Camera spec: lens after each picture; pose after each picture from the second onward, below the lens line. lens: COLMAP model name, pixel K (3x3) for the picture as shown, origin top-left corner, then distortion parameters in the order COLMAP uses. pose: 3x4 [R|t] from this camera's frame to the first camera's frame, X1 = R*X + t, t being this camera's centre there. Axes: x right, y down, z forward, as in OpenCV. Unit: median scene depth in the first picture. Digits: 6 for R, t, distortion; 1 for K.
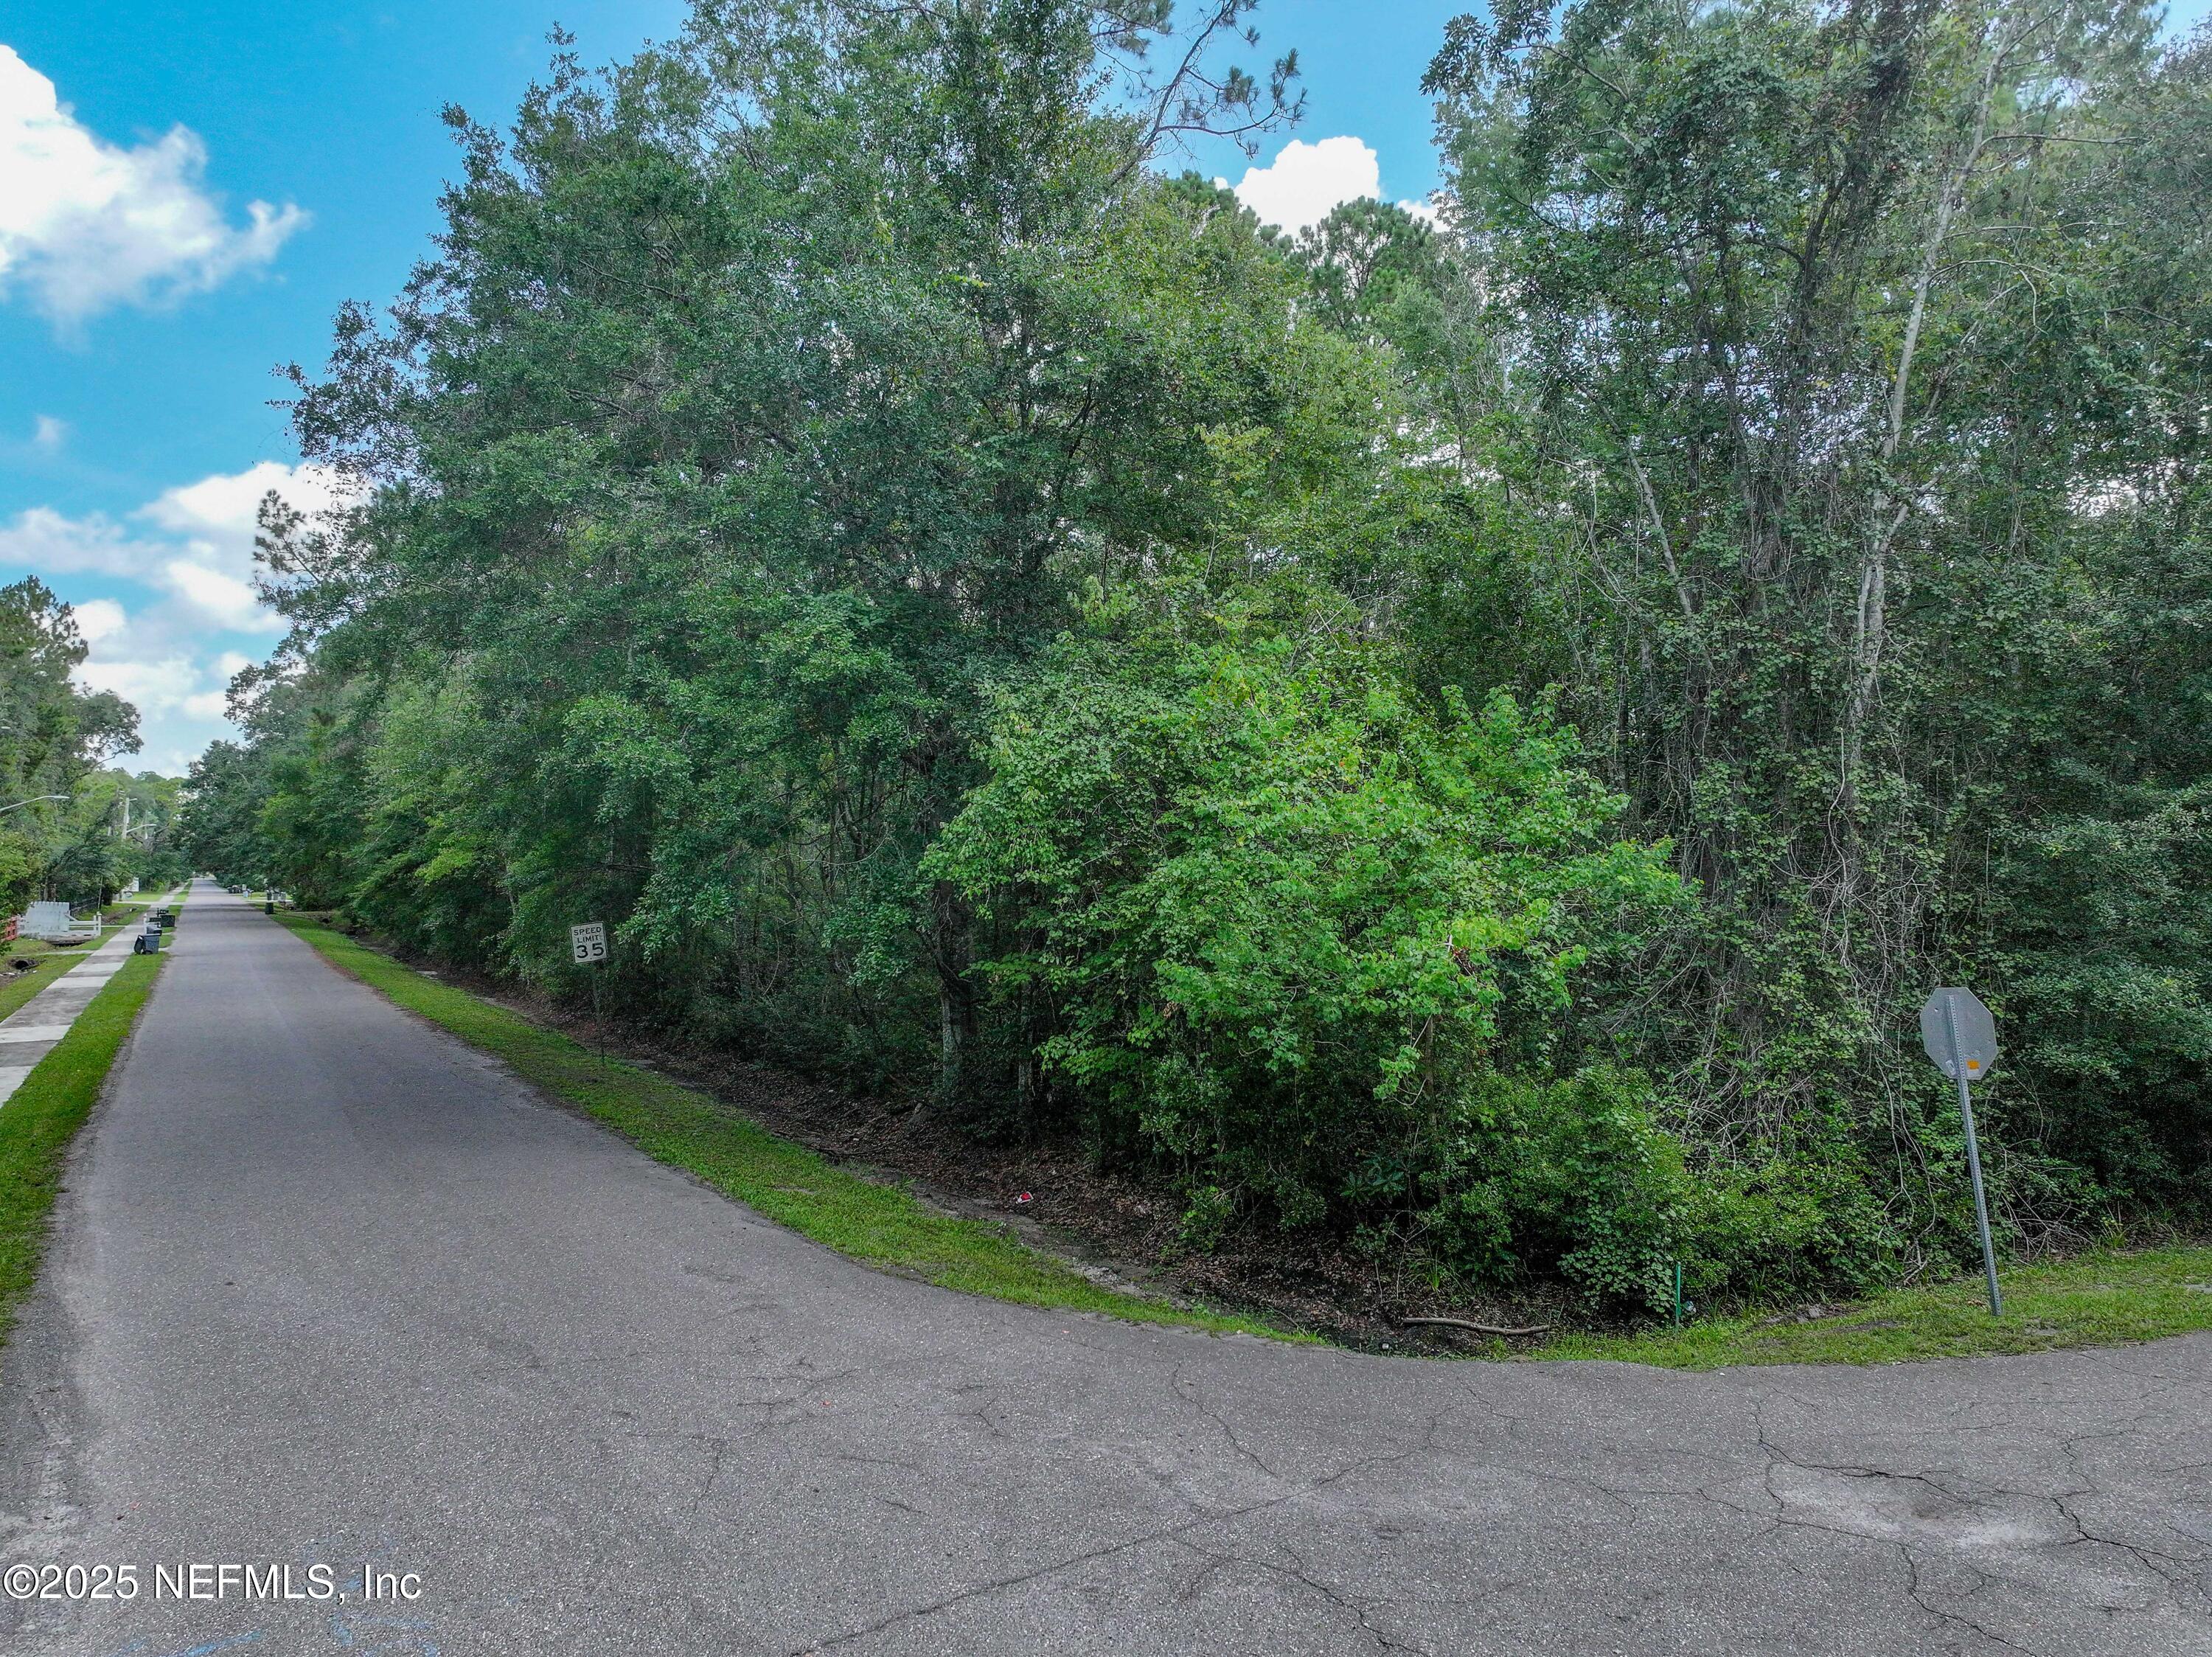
lens RADIAL K [[1533.2, 0, 1103.9], [0, 1533.2, 820.2], [0, 0, 1]] dist [0.004654, 0.003917]
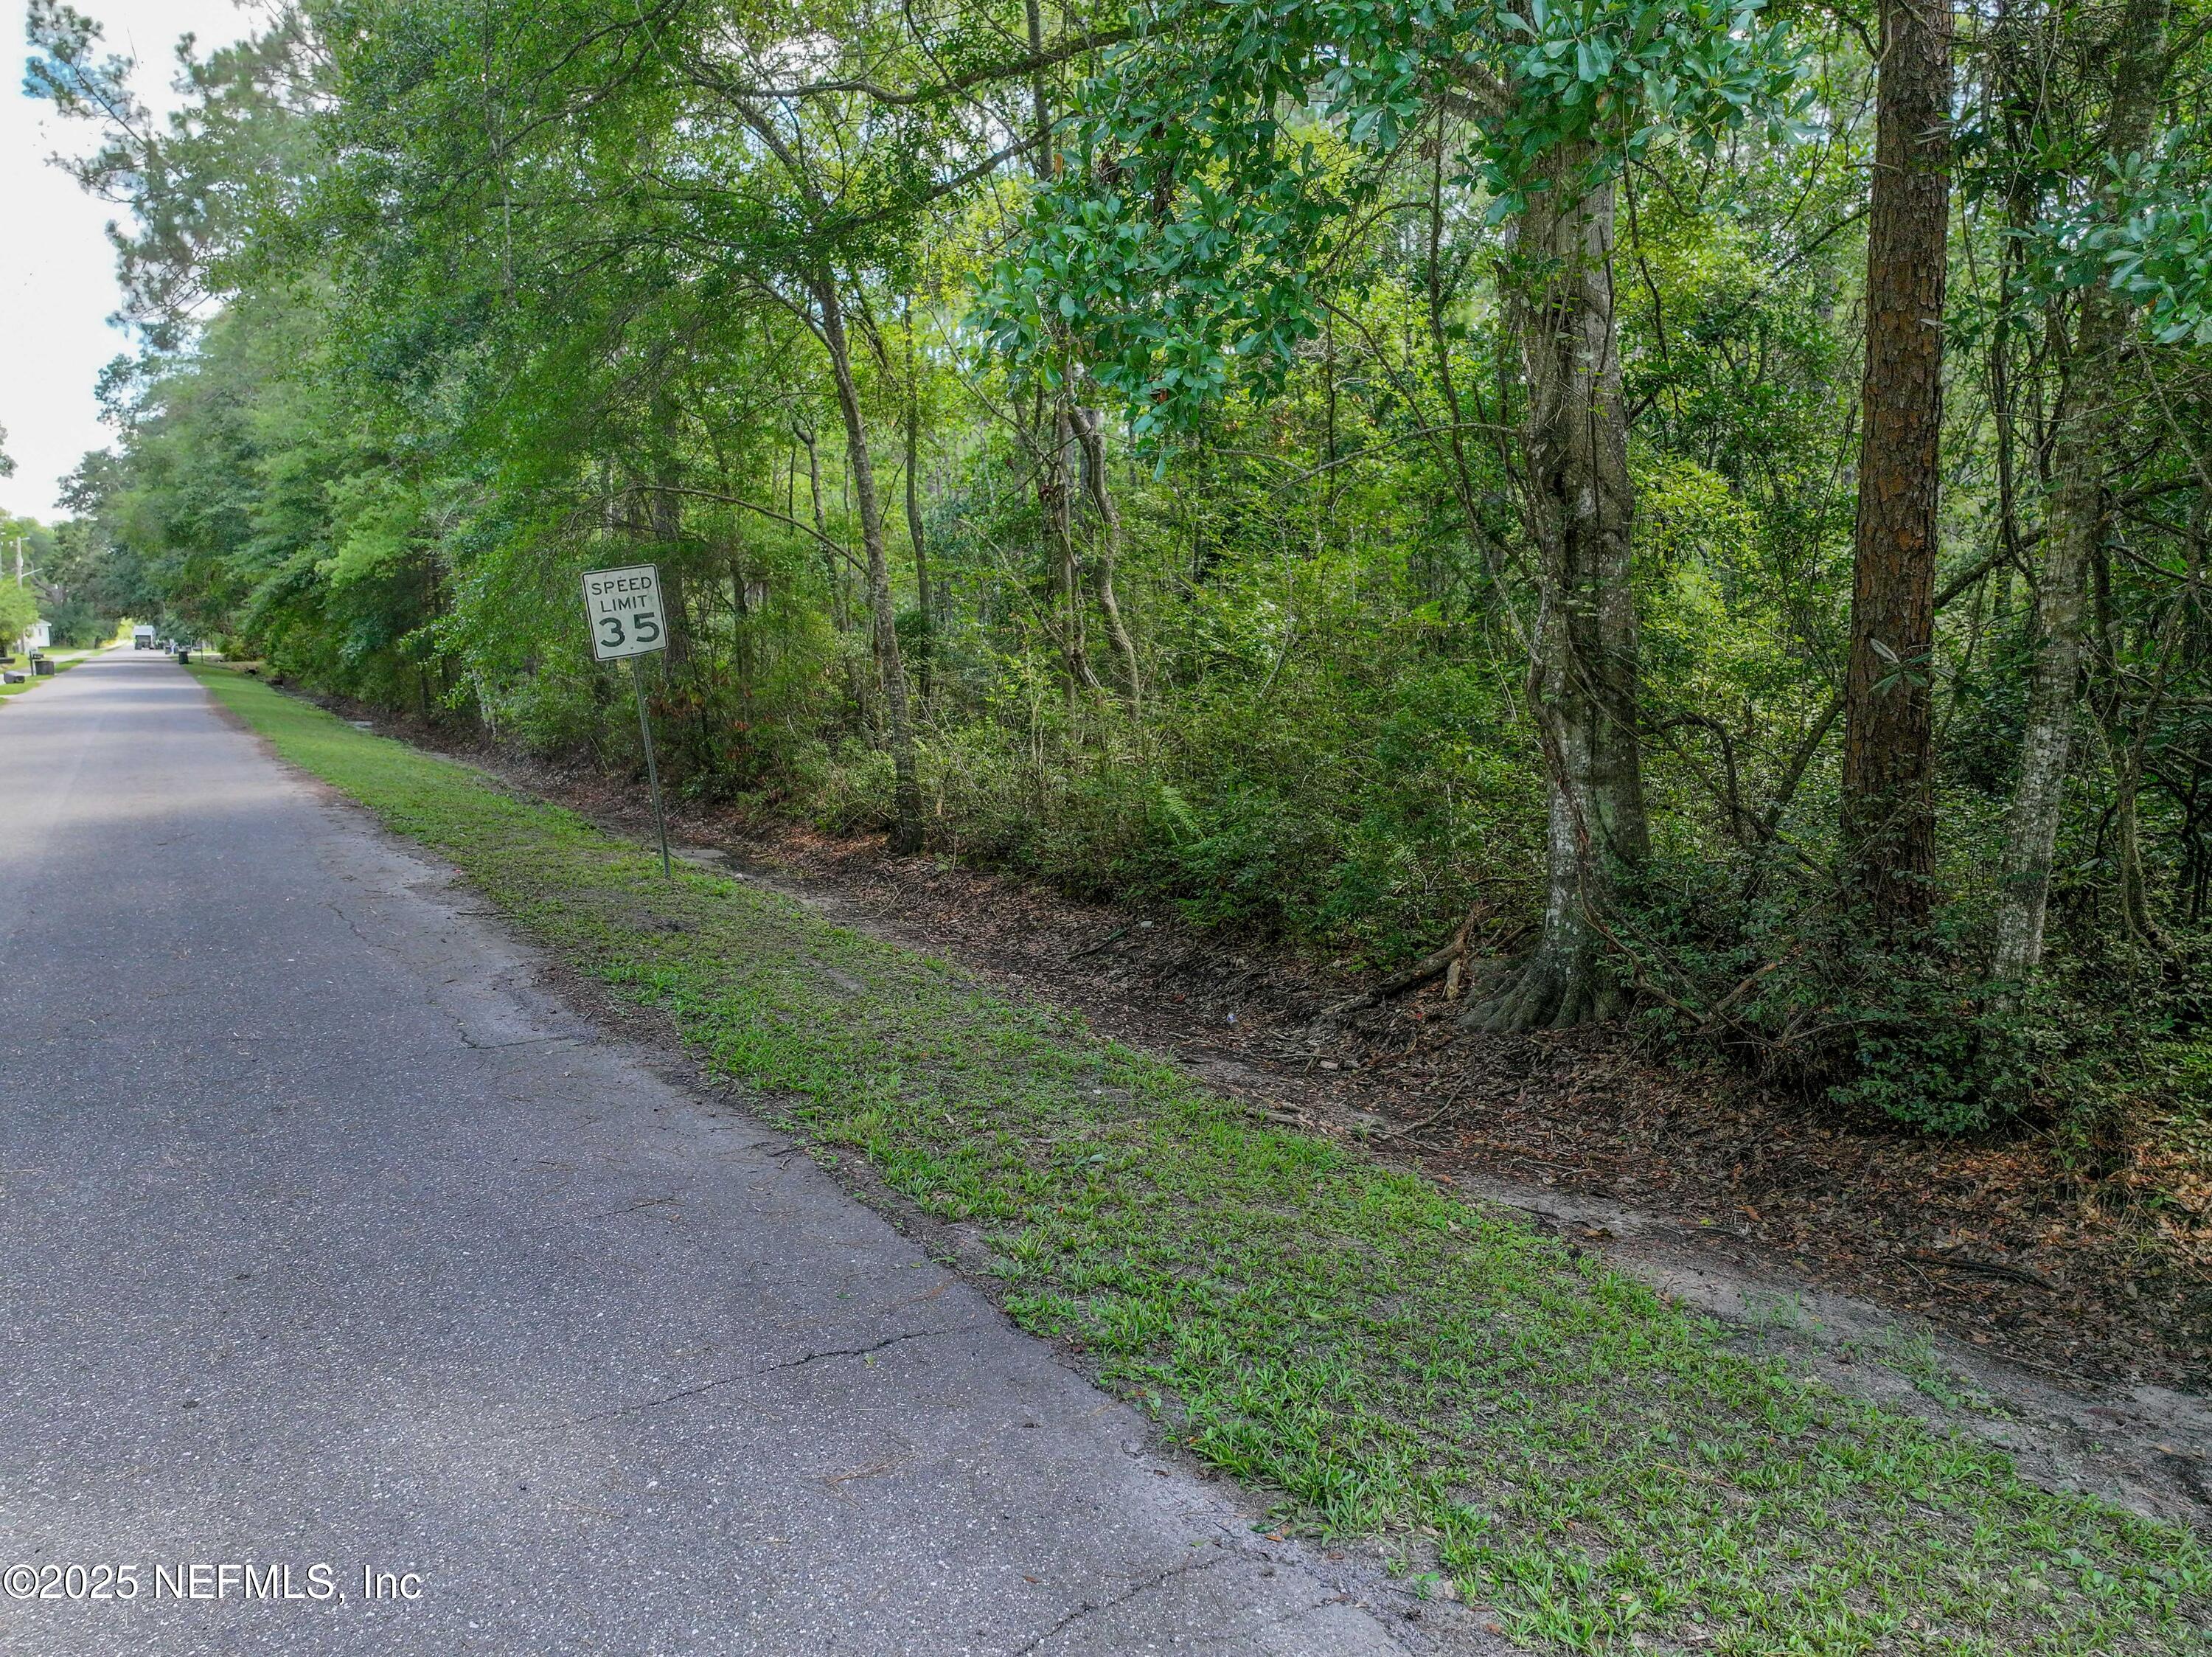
lens RADIAL K [[1533.2, 0, 1112.0], [0, 1533.2, 835.8], [0, 0, 1]] dist [0.004654, 0.003917]
pose [[0.999662, -0.009017, 0.024376, -0.106462], [0.004870, 0.986262, 0.165115, 0.036896], [-0.025530, -0.164940, 0.985973, 0.281659]]
